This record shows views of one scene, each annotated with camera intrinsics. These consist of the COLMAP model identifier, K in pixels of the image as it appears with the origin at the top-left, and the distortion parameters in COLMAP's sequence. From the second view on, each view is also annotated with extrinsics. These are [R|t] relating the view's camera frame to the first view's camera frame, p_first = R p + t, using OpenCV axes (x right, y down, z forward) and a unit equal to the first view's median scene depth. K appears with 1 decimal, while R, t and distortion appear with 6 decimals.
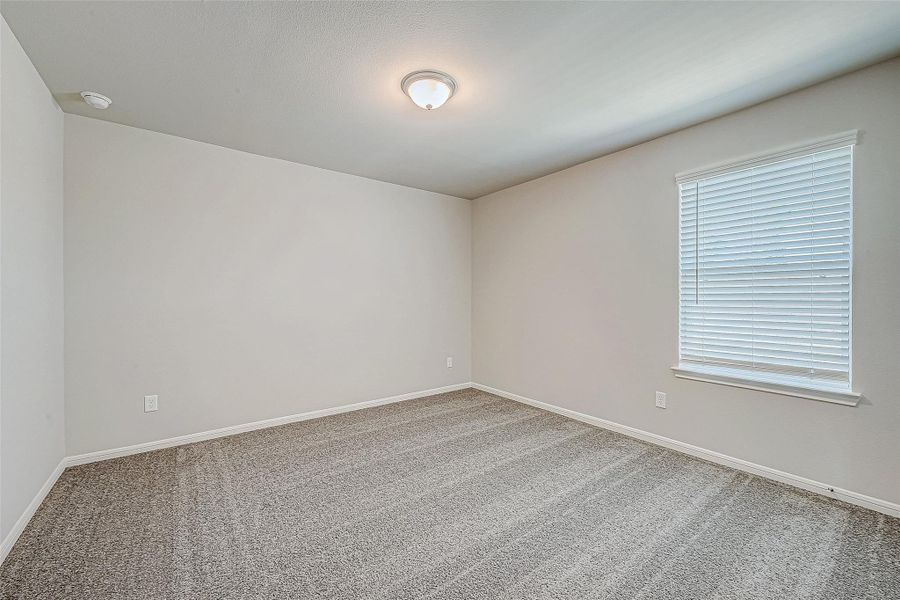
lens RADIAL K [[358.8, 0, 451.8], [0, 358.8, 302.7], [0, 0, 1]] dist [0.015445, -0.000108]
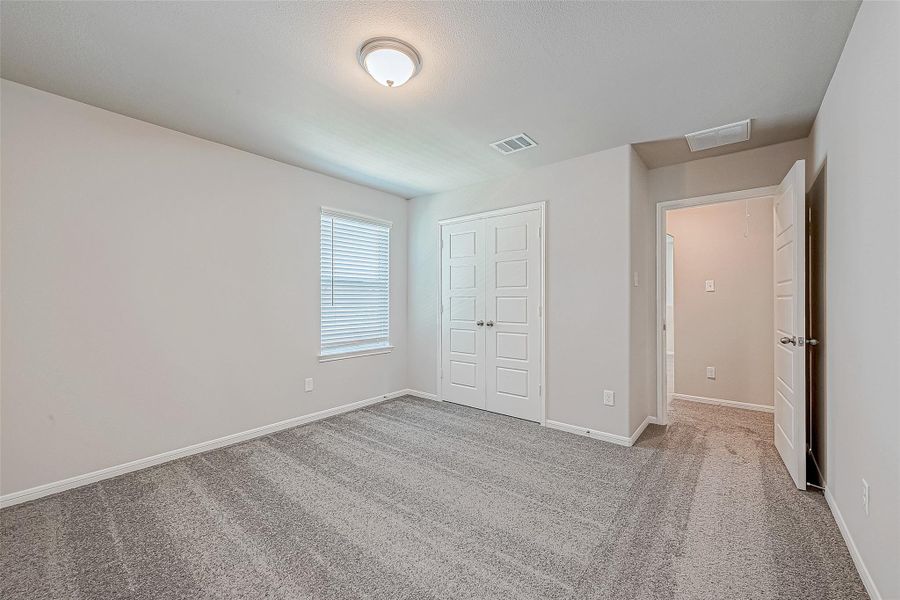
lens RADIAL K [[358.8, 0, 454.1], [0, 358.8, 300.1], [0, 0, 1]] dist [0.015445, -0.000108]
pose [[-0.236540, -0.002519, 0.971618, -0.768325], [0.009832, 0.999939, 0.004986, -0.019910], [-0.971572, 0.010732, -0.236501, 0.860150]]
